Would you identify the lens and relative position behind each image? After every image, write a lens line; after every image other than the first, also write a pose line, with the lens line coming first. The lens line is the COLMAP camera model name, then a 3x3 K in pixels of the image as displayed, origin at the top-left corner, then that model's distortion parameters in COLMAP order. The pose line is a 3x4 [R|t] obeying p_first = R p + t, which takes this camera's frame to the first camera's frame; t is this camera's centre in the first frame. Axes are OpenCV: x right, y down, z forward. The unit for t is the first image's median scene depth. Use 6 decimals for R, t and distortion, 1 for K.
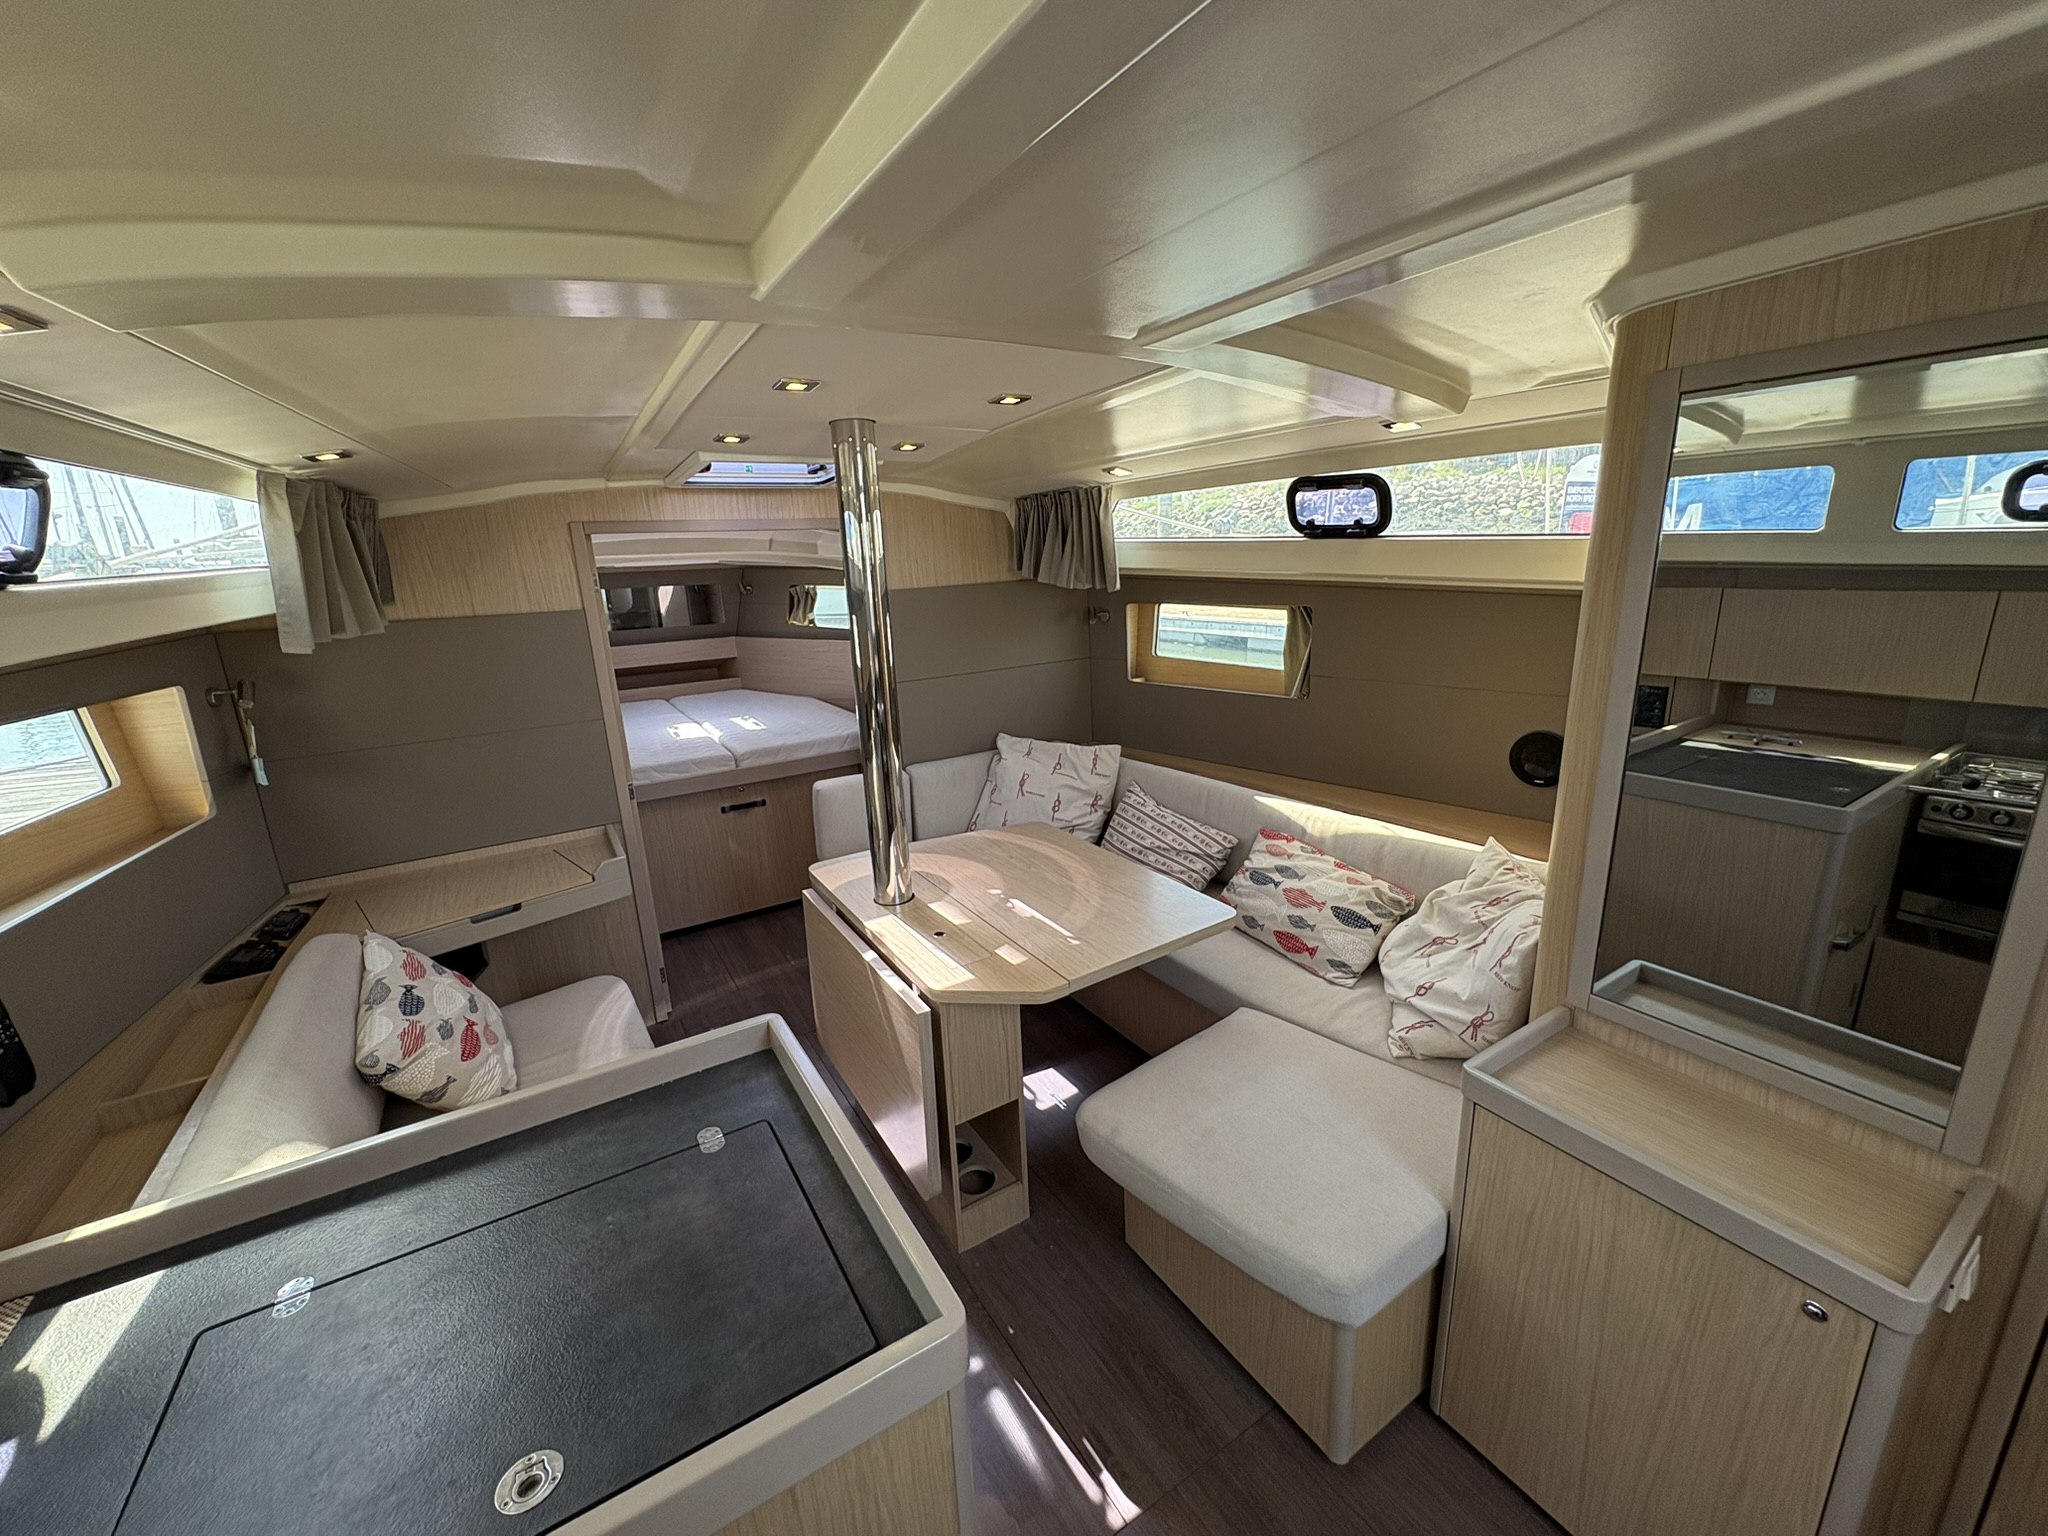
lens RADIAL K [[815.9, 0, 1023.4], [0, 815.9, 770.0], [0, 0, 1]] dist [0.005454, -0.001118]
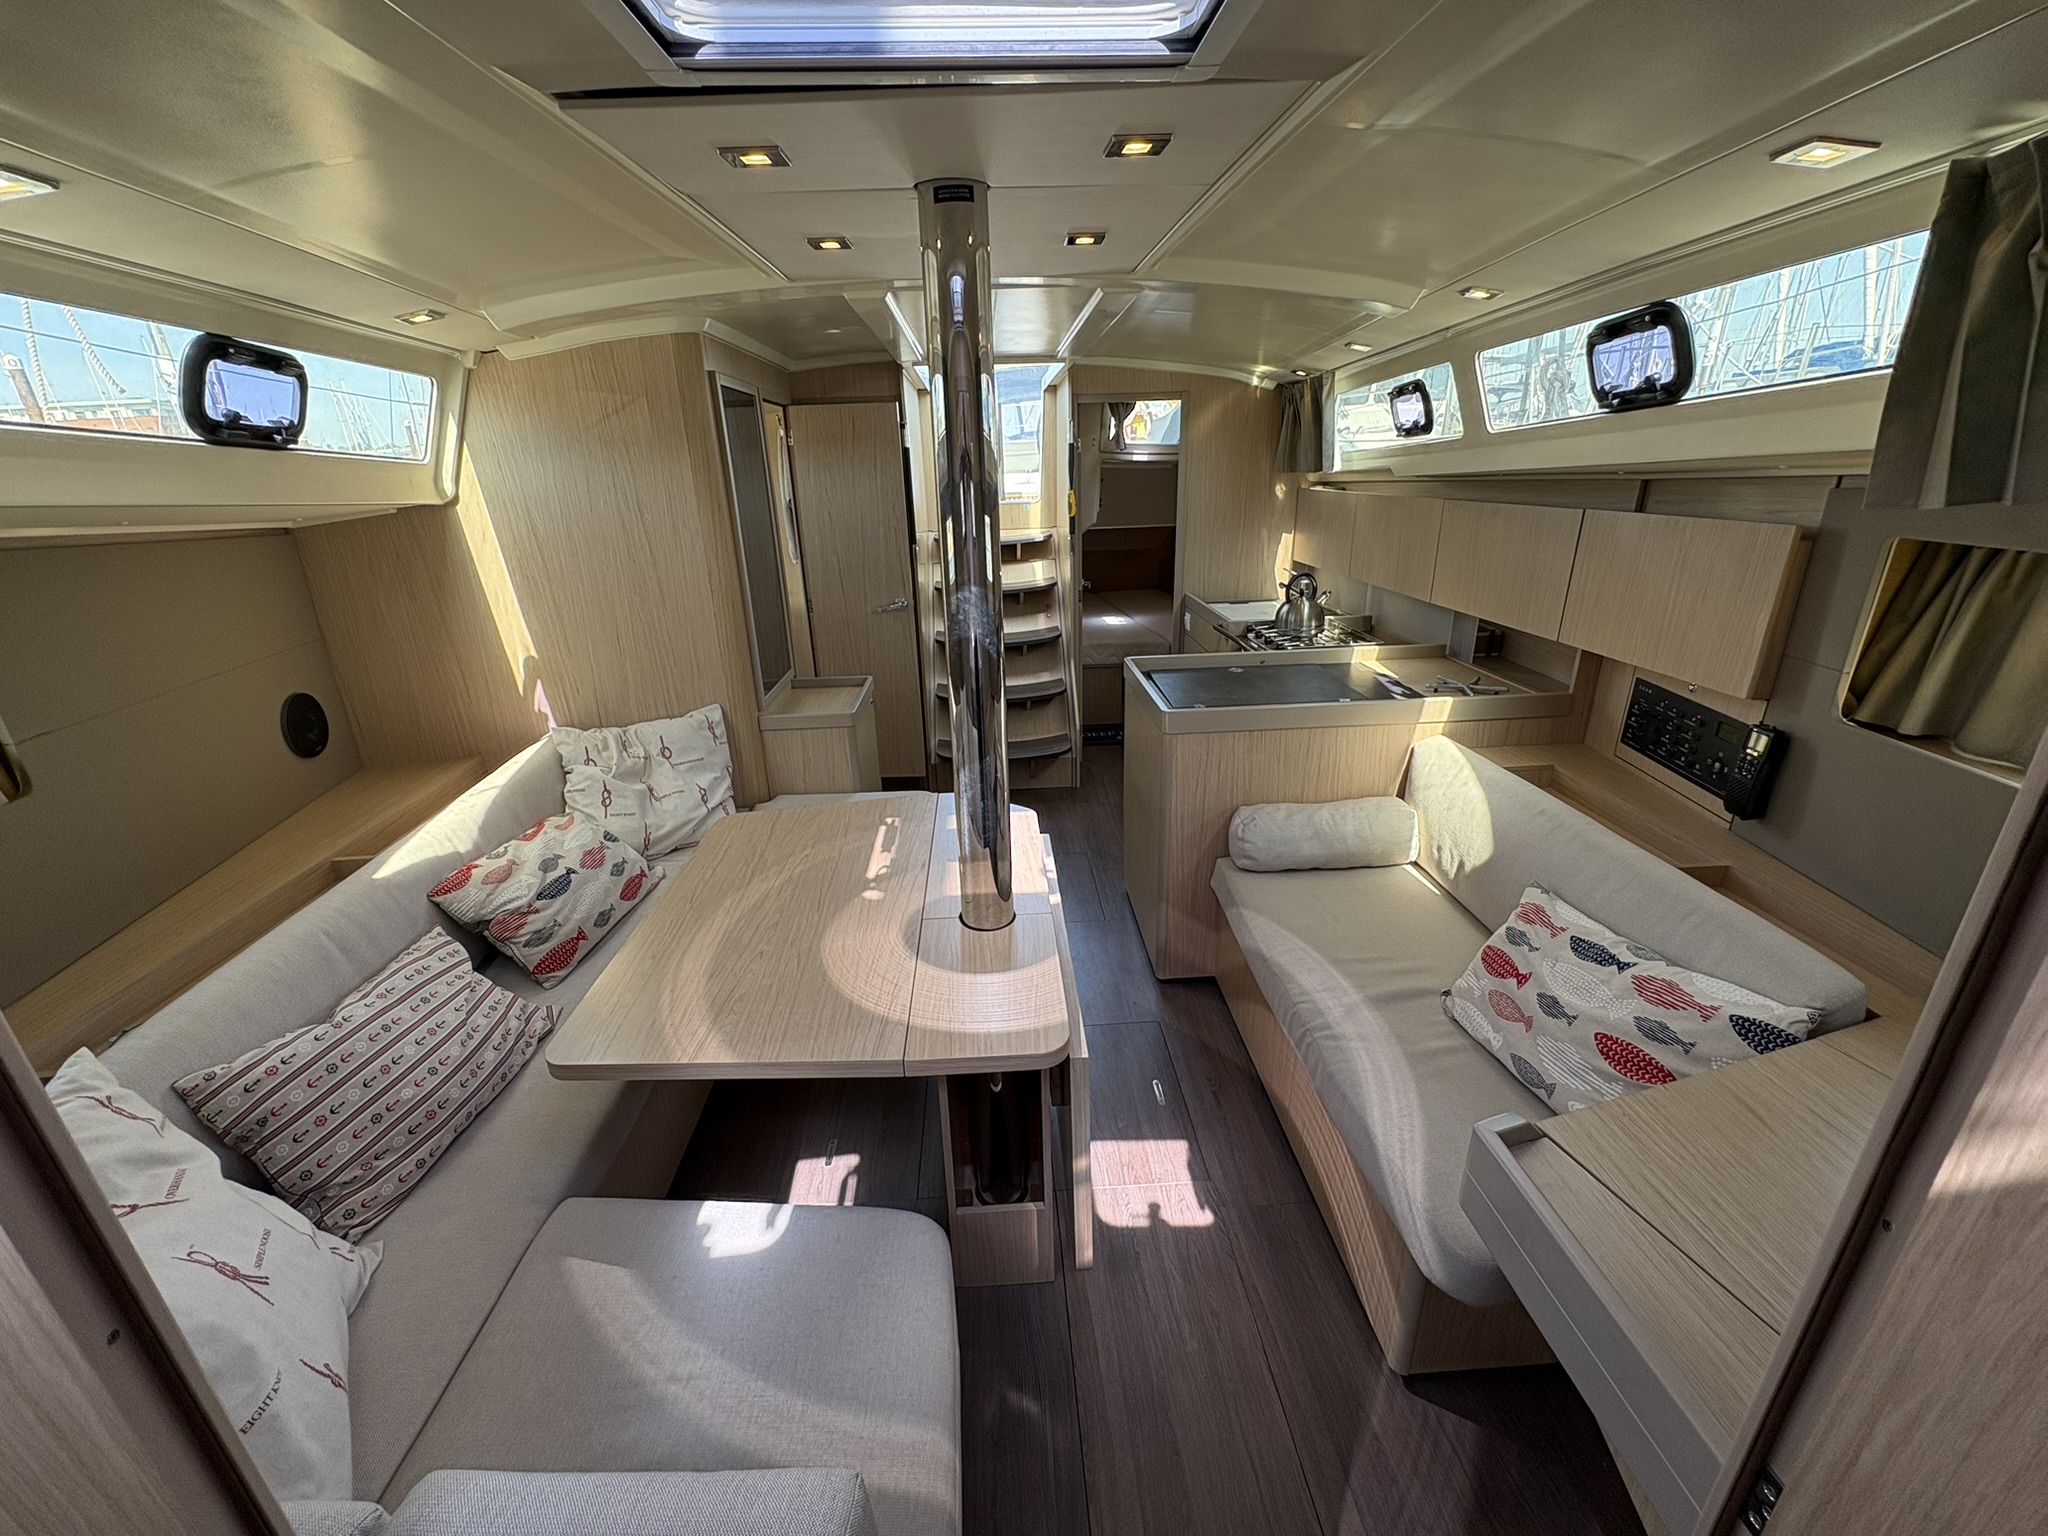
lens RADIAL K [[815.9, 0, 1026.6], [0, 815.9, 761.3], [0, 0, 1]] dist [0.005454, -0.001118]
pose [[-0.873278, -0.105627, 0.475634, -0.484363], [0.184560, 0.831752, 0.523570, -0.307813], [-0.450913, 0.545006, -0.706856, 1.333829]]
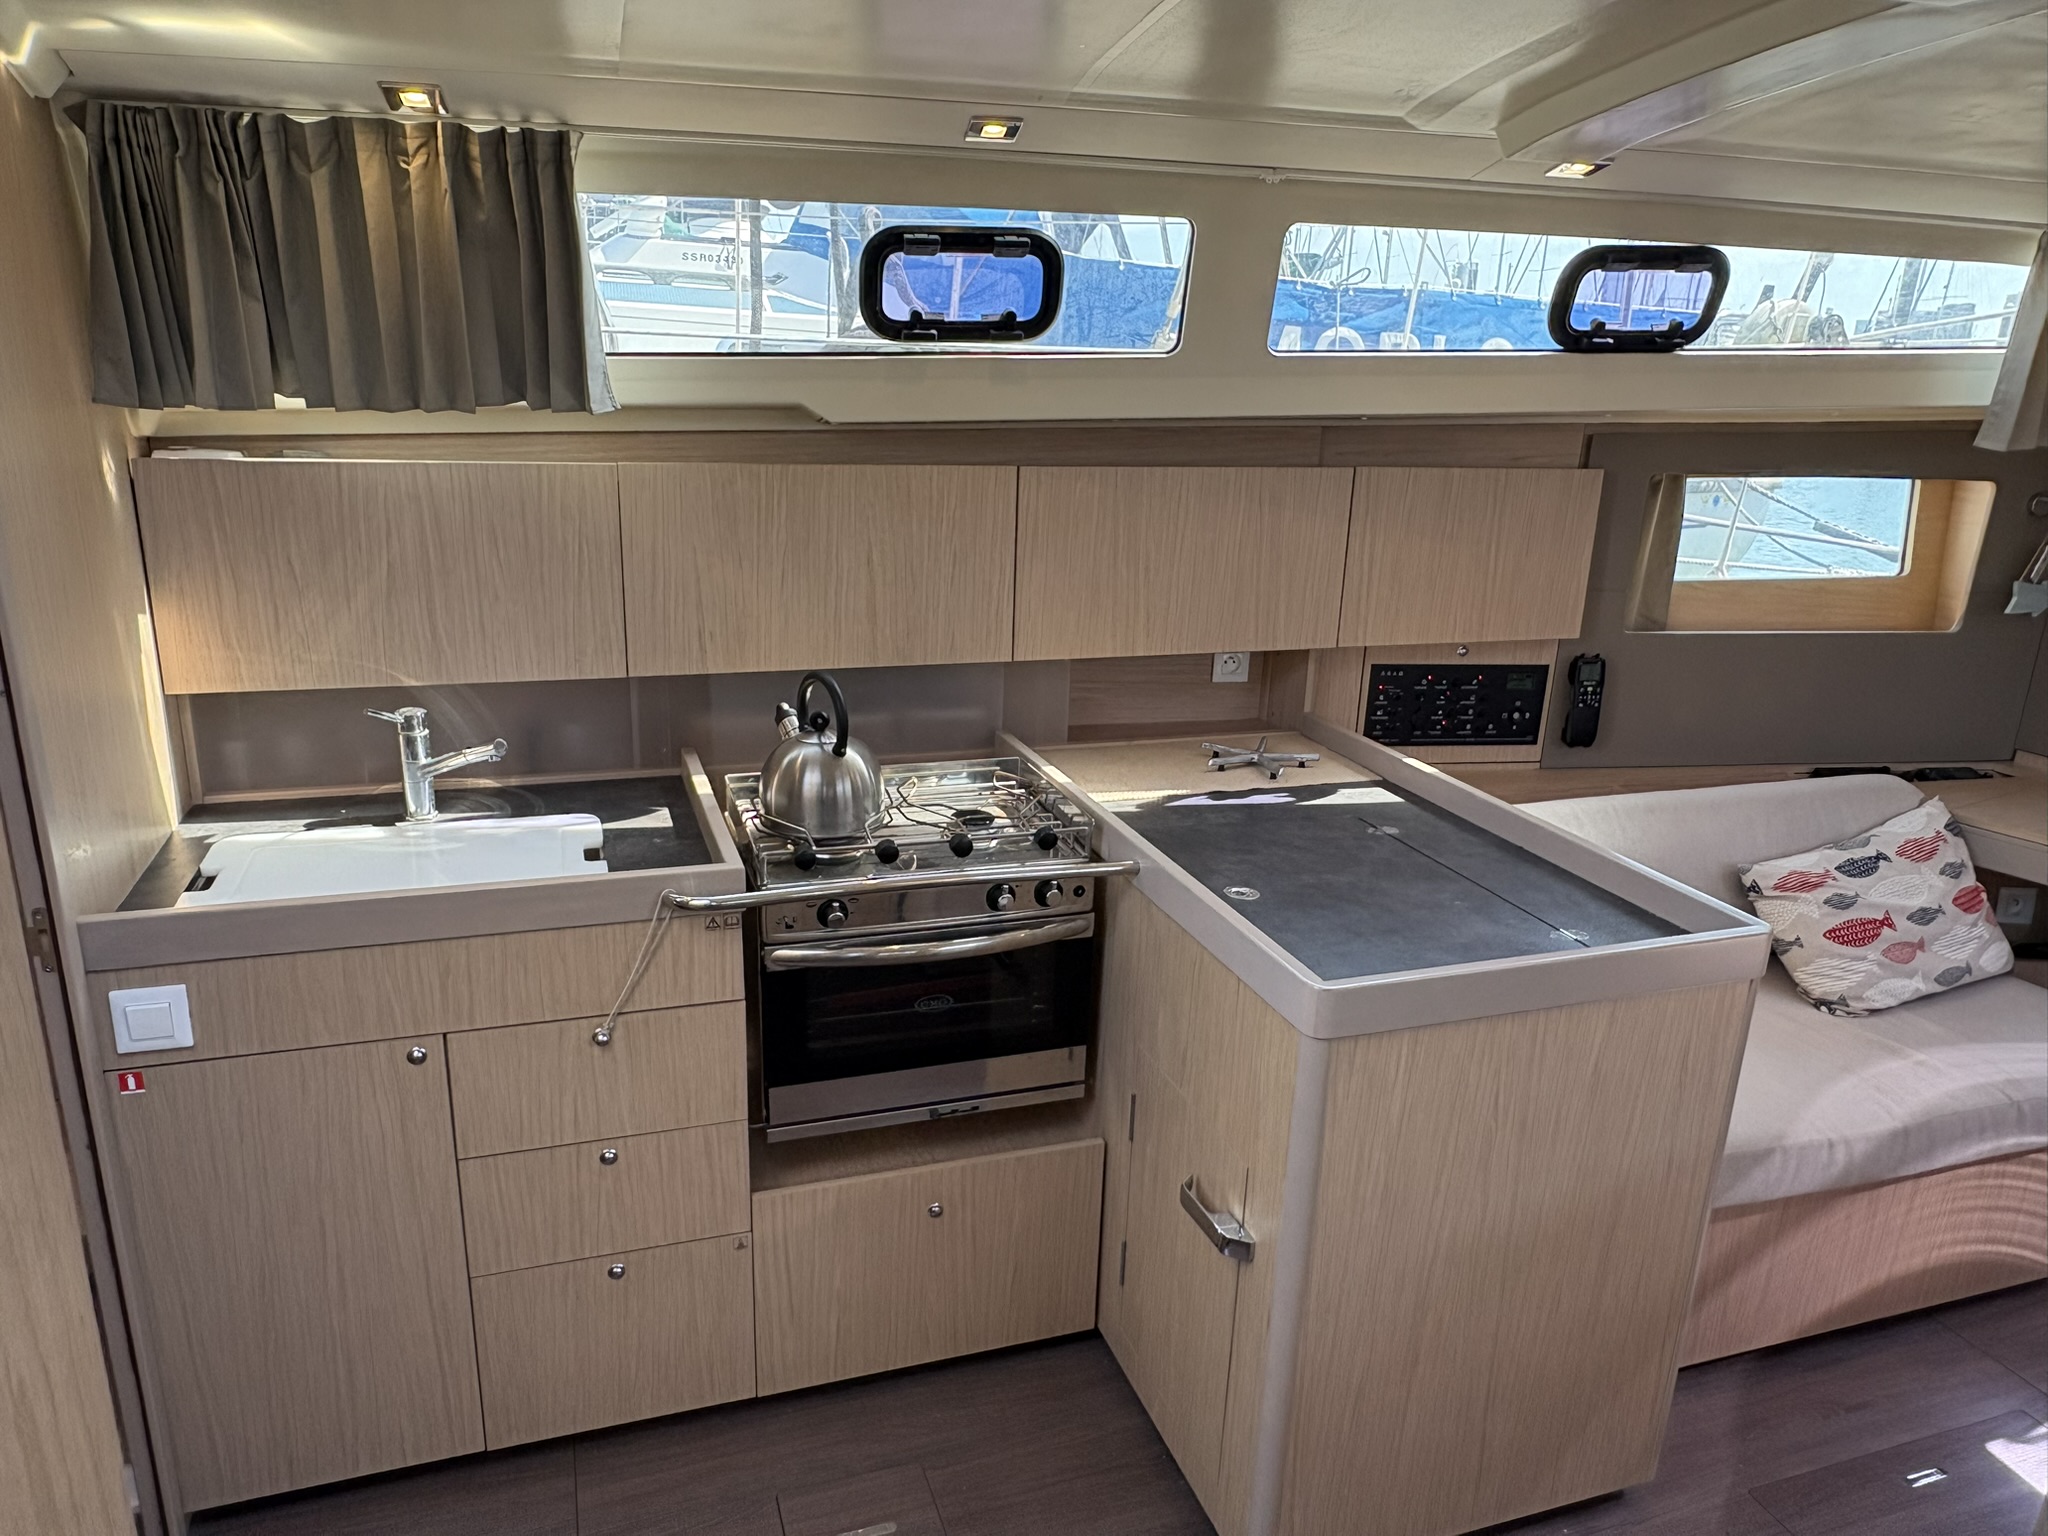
lens RADIAL K [[1375.7, 0, 1010.5], [0, 1375.7, 789.0], [0, 0, 1]] dist [-0.001961, 0.006455]
pose [[-0.225998, 0.317997, -0.920762, 0.580278], [-0.268714, 0.888192, 0.372704, -0.064914], [0.936332, 0.331652, -0.115279, 0.239412]]
